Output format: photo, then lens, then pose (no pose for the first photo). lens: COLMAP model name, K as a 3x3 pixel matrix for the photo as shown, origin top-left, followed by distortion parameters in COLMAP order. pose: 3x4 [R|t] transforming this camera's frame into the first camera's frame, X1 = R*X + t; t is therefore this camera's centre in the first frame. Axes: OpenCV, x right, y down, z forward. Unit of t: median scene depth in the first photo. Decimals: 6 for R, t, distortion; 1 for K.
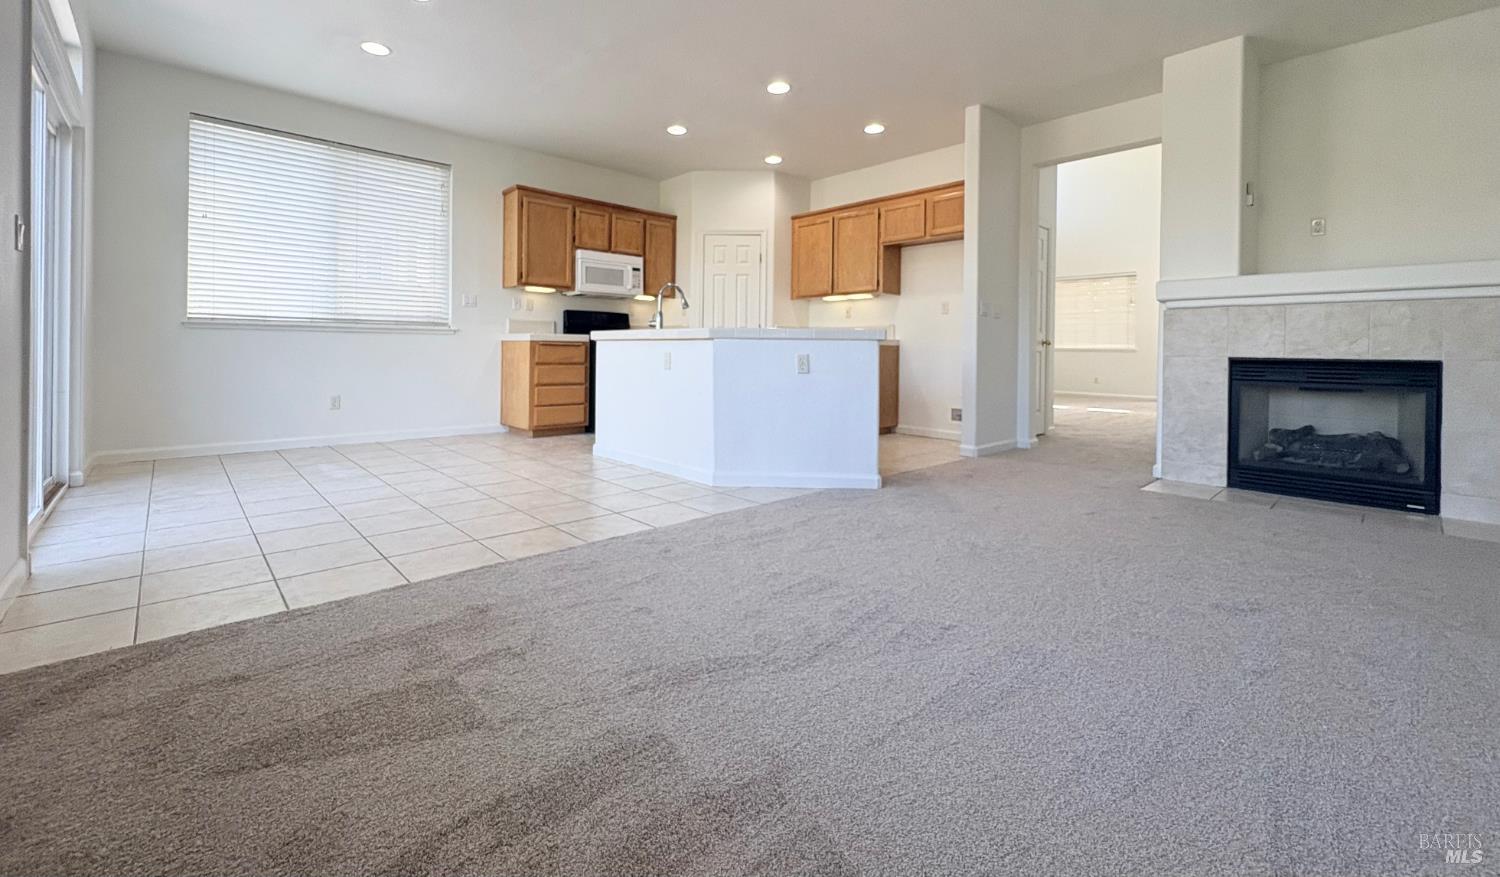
lens RADIAL K [[618.4, 0, 748.8], [0, 618.4, 355.3], [0, 0, 1]] dist [0.000979, 0.000133]
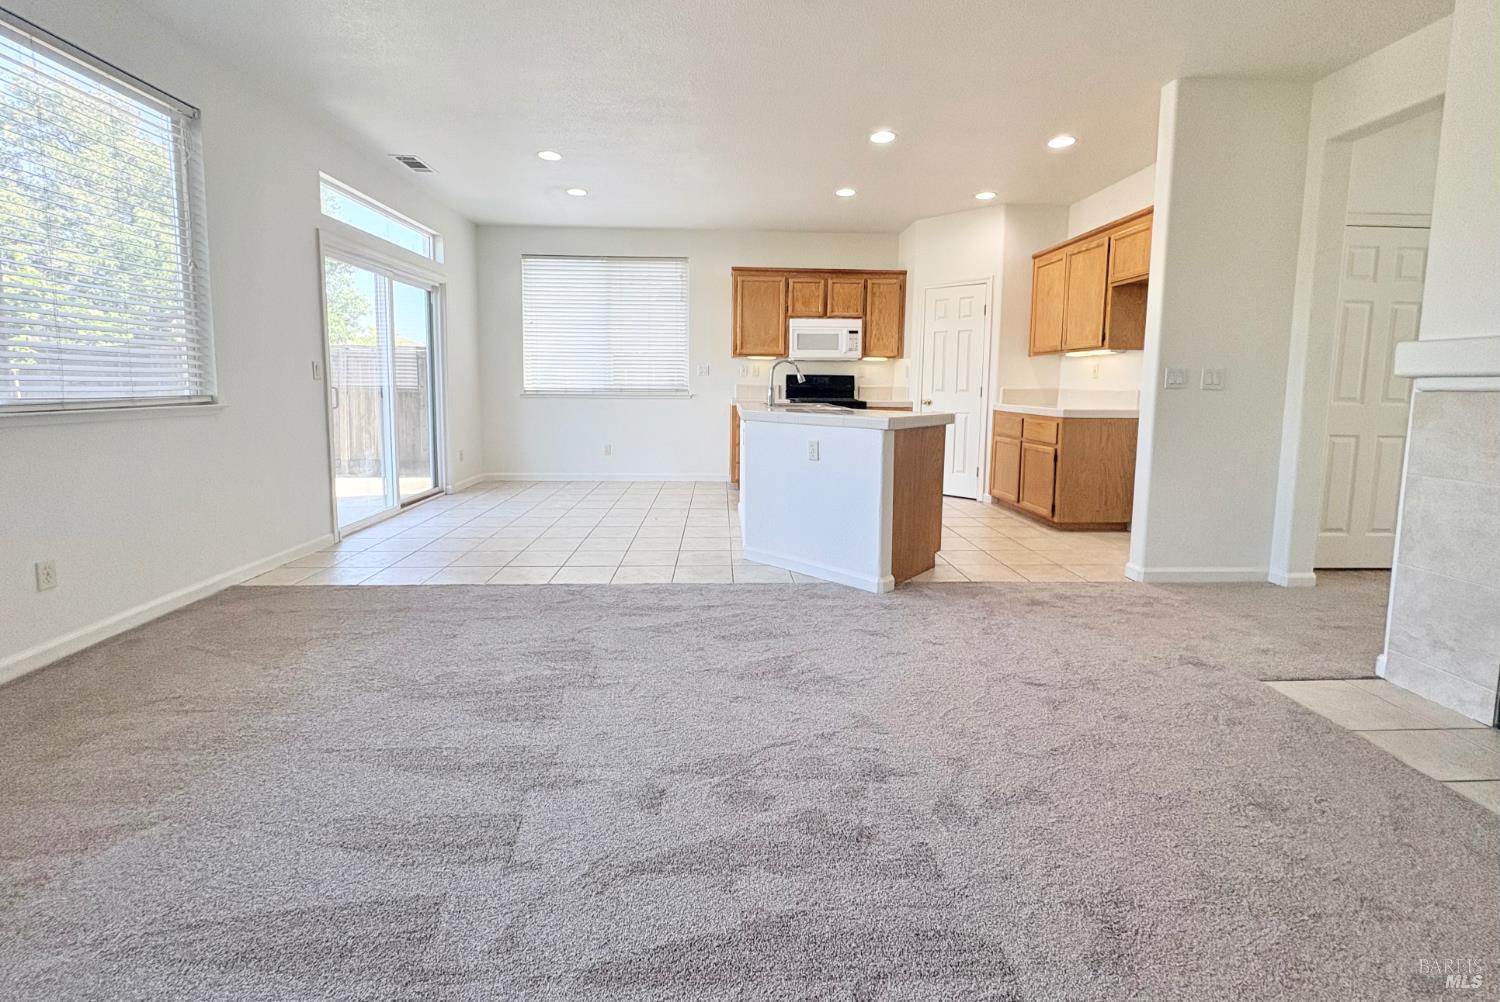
lens RADIAL K [[633.7, 0, 750.6], [0, 633.7, 438.8], [0, 0, 1]] dist [-0.002058, -0.000297]
pose [[0.764793, 0.054462, -0.641970, 0.384754], [-0.007654, 0.997118, 0.075473, -0.046241], [0.644231, -0.052808, 0.763006, 0.109802]]
